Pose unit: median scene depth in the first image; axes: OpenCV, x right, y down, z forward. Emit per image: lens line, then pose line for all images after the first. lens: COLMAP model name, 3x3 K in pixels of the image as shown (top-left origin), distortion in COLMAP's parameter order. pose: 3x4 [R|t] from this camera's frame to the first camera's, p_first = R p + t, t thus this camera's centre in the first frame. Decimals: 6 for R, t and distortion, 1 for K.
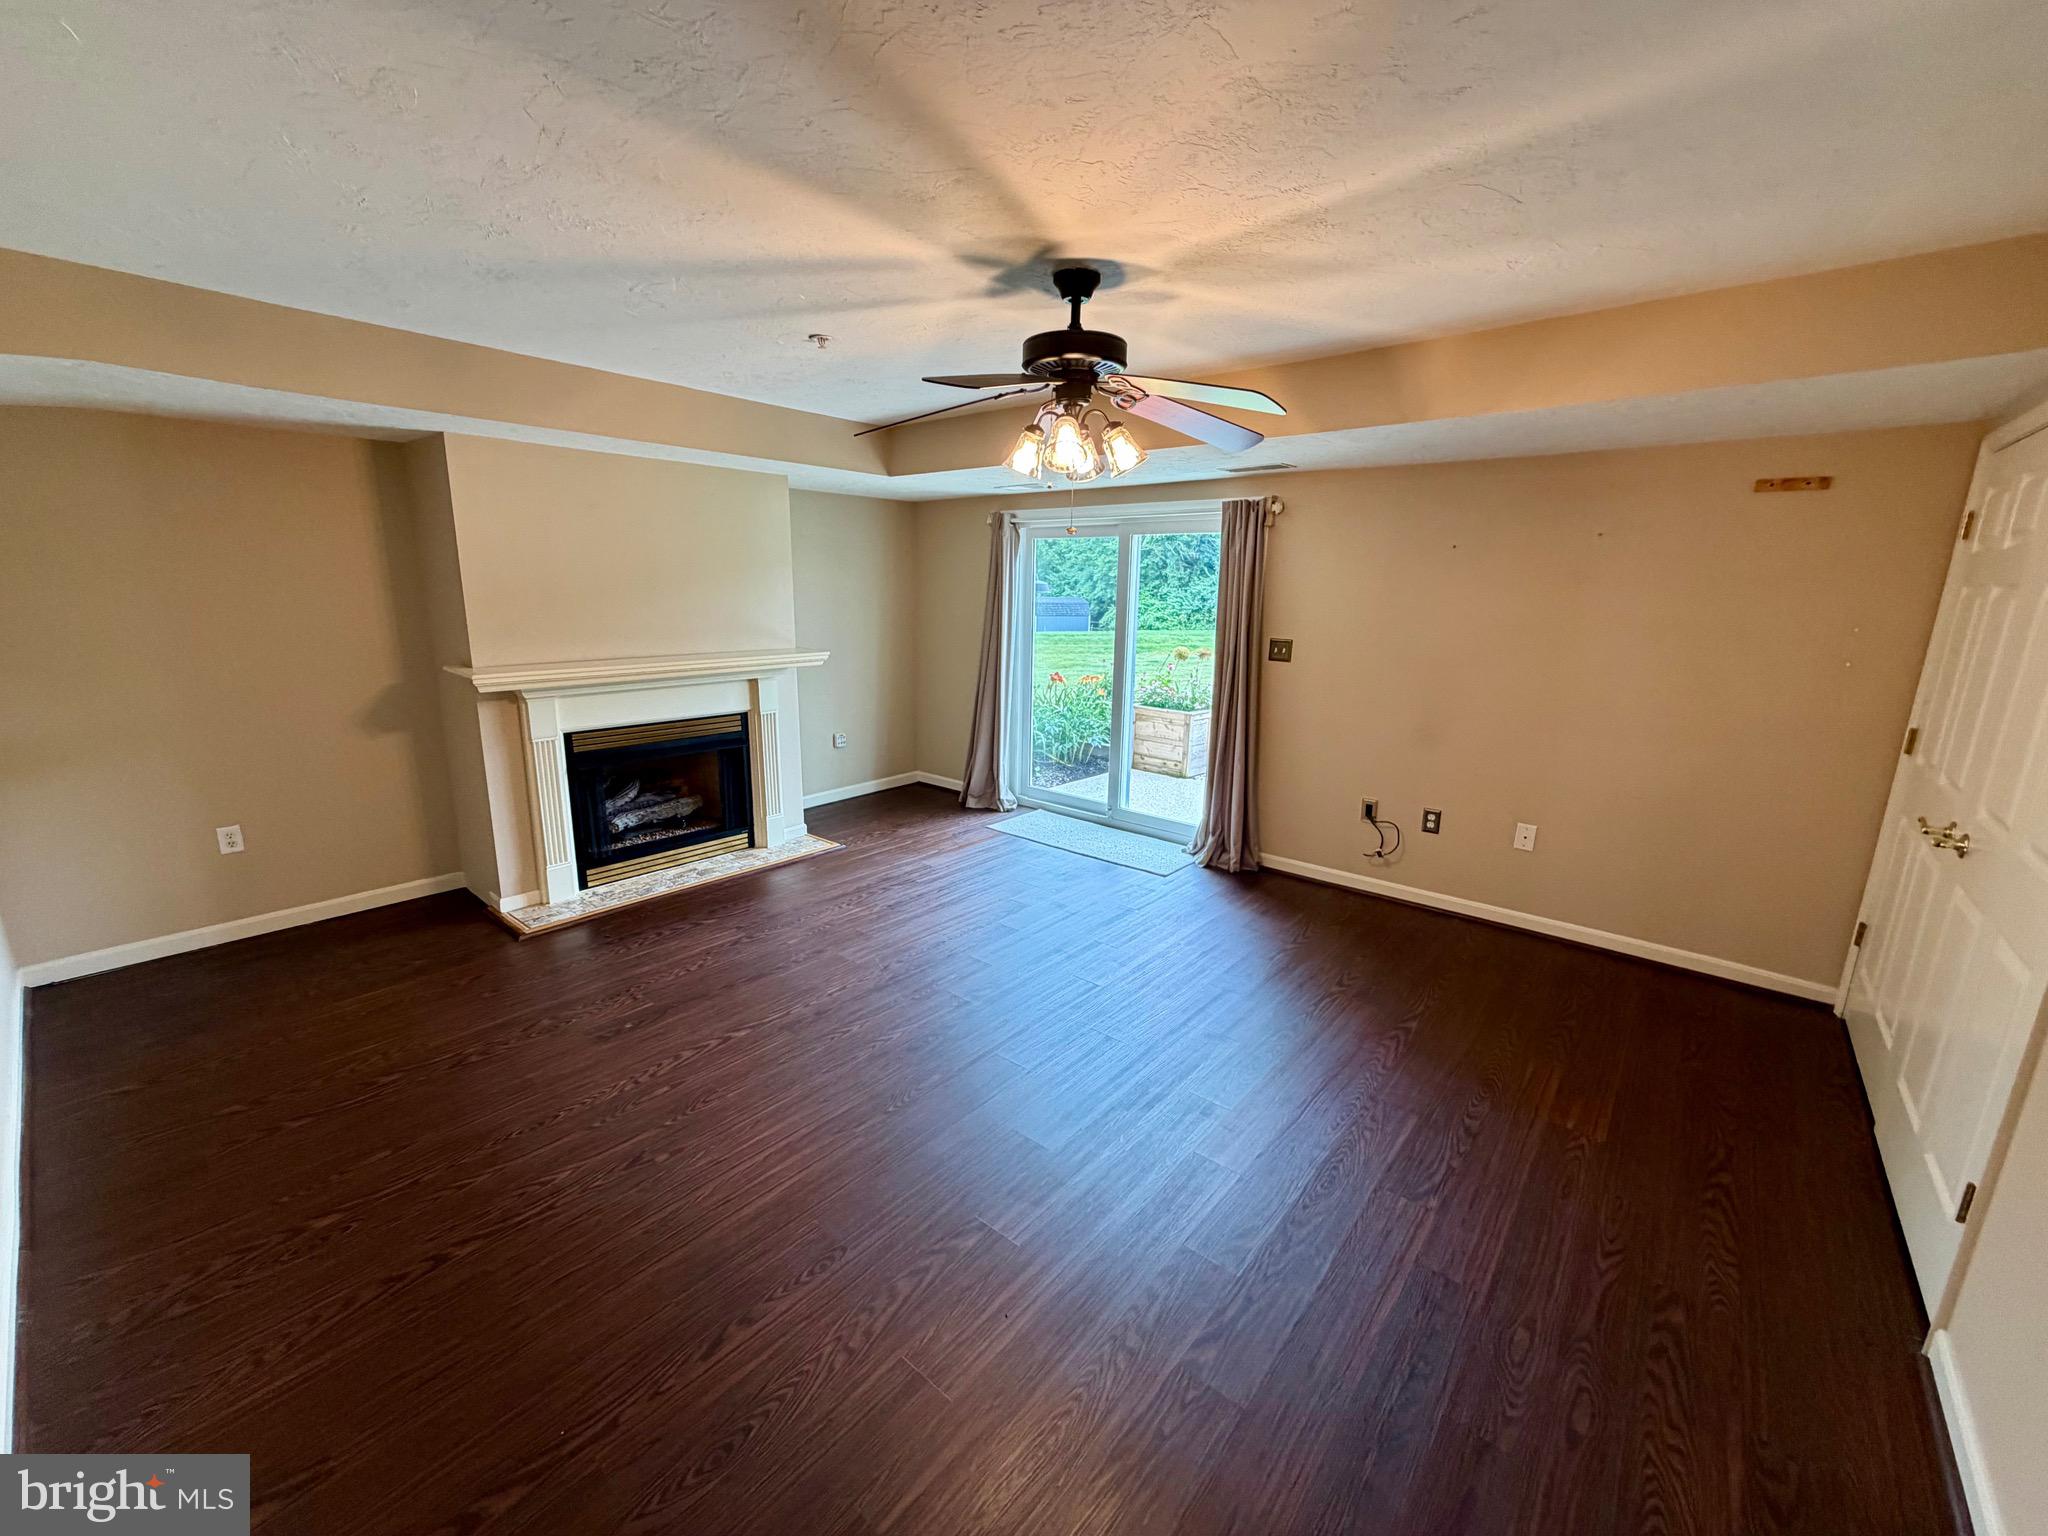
lens RADIAL K [[807.9, 0, 1019.3], [0, 807.9, 774.4], [0, 0, 1]] dist [-0.001146, -0.000638]
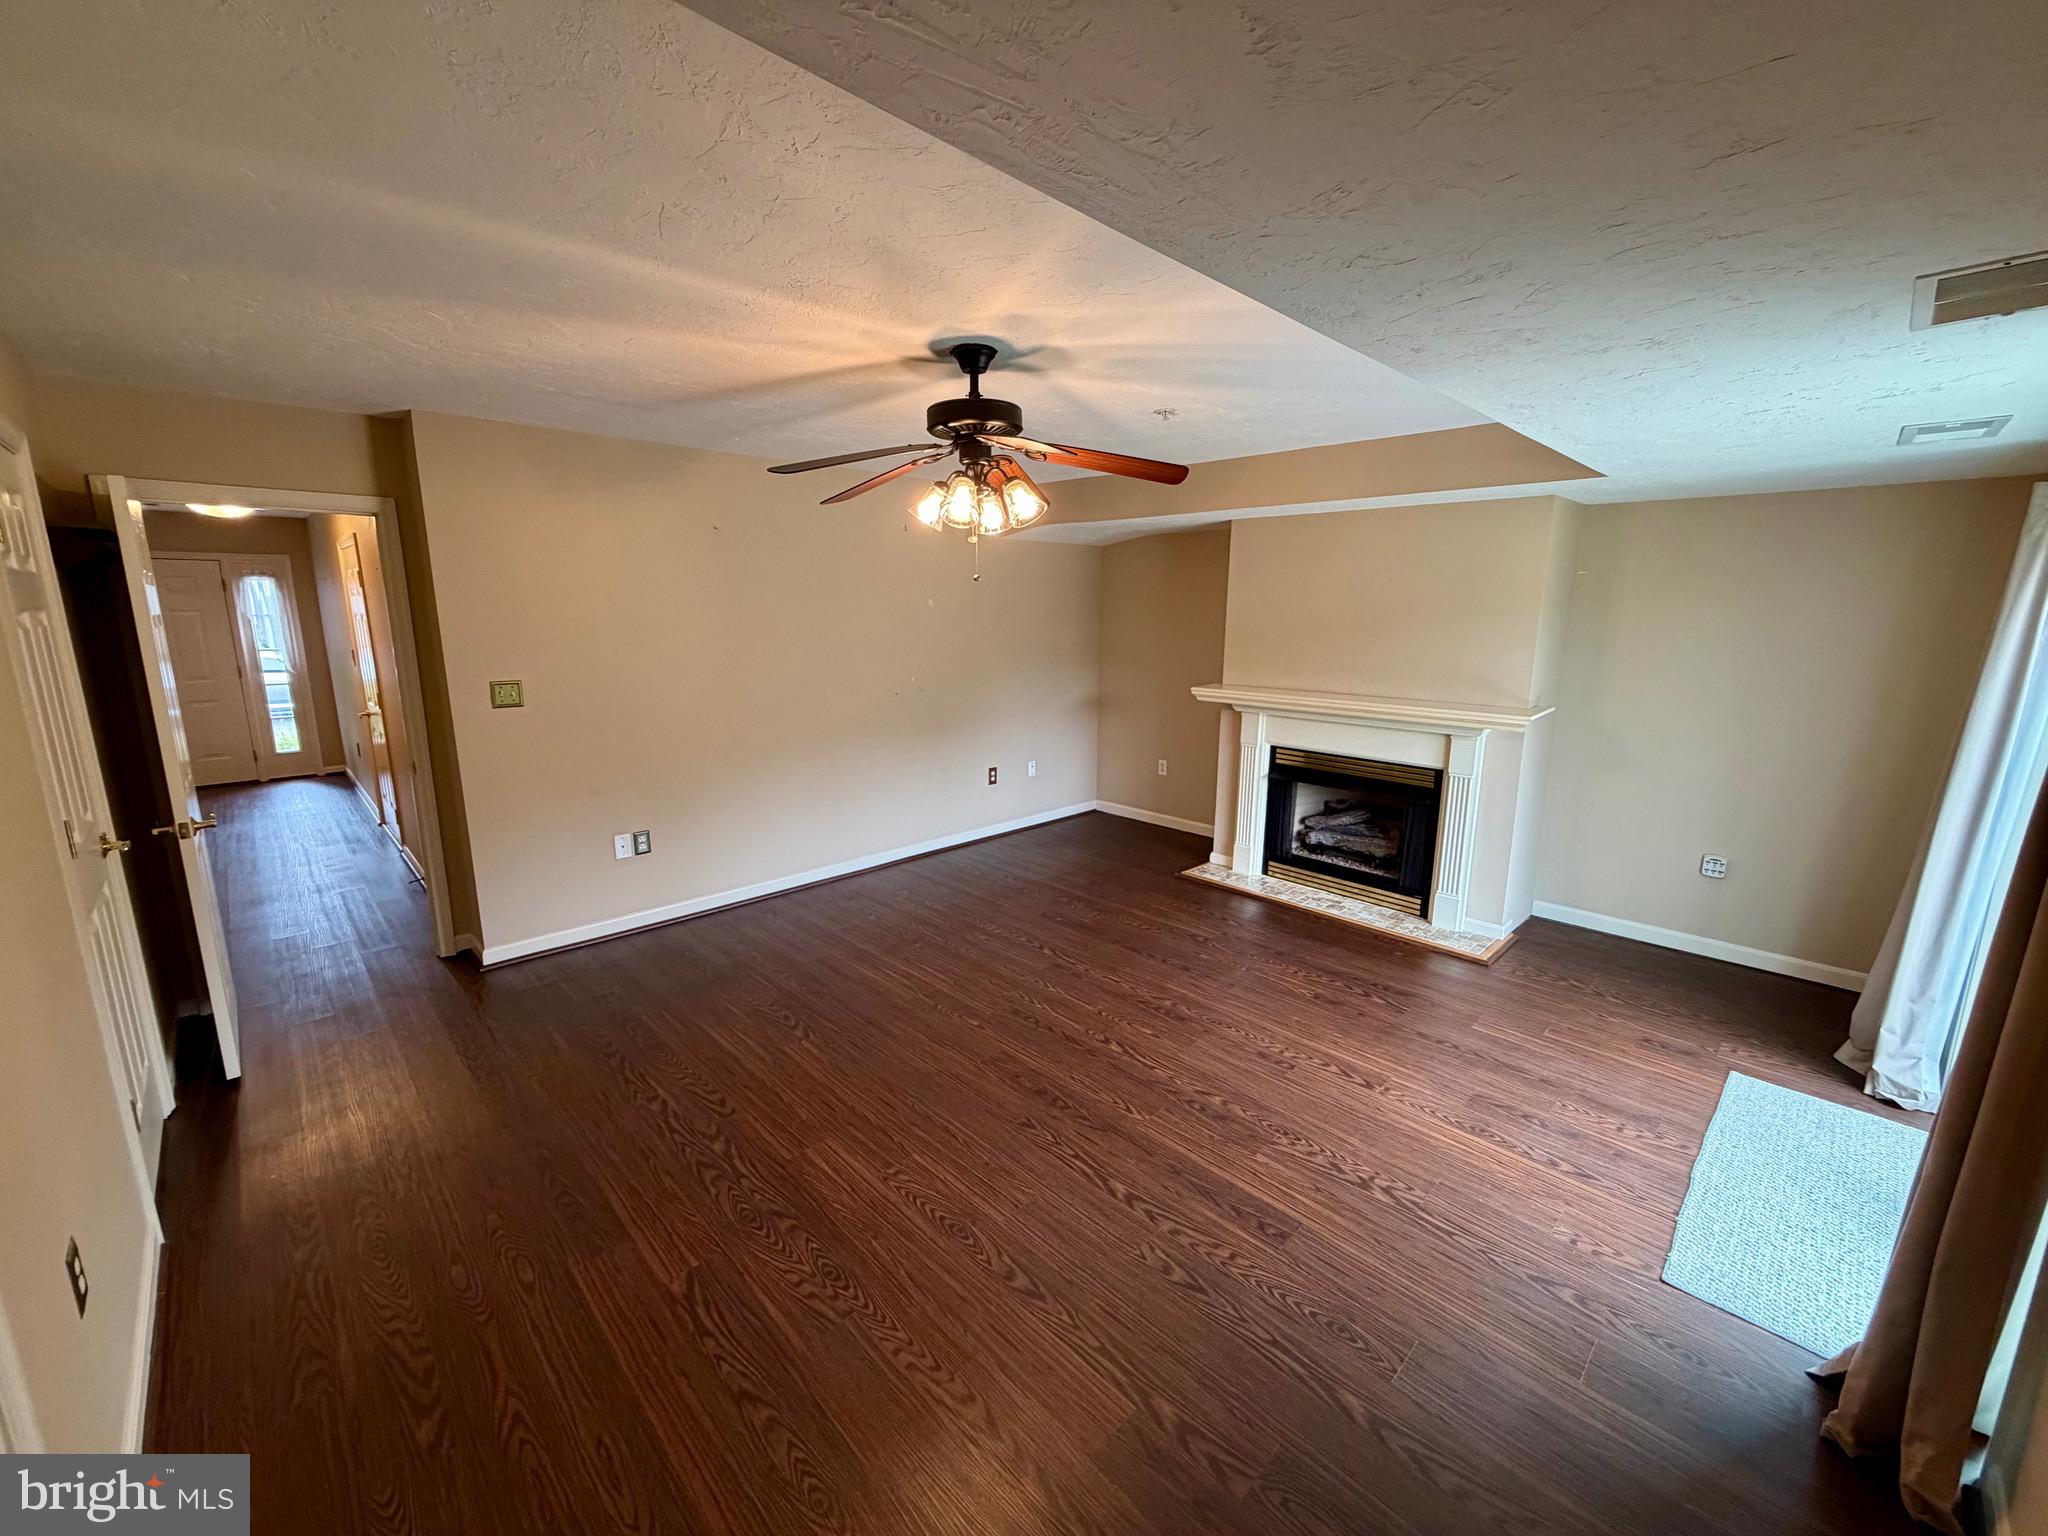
lens RADIAL K [[807.9, 0, 1004.7], [0, 807.9, 767.4], [0, 0, 1]] dist [-0.001146, -0.000638]
pose [[-0.098182, 0.180097, -0.978737, 0.628519], [-0.240126, 0.950141, 0.198924, -0.151537], [0.965764, 0.254551, -0.050040, 0.621579]]
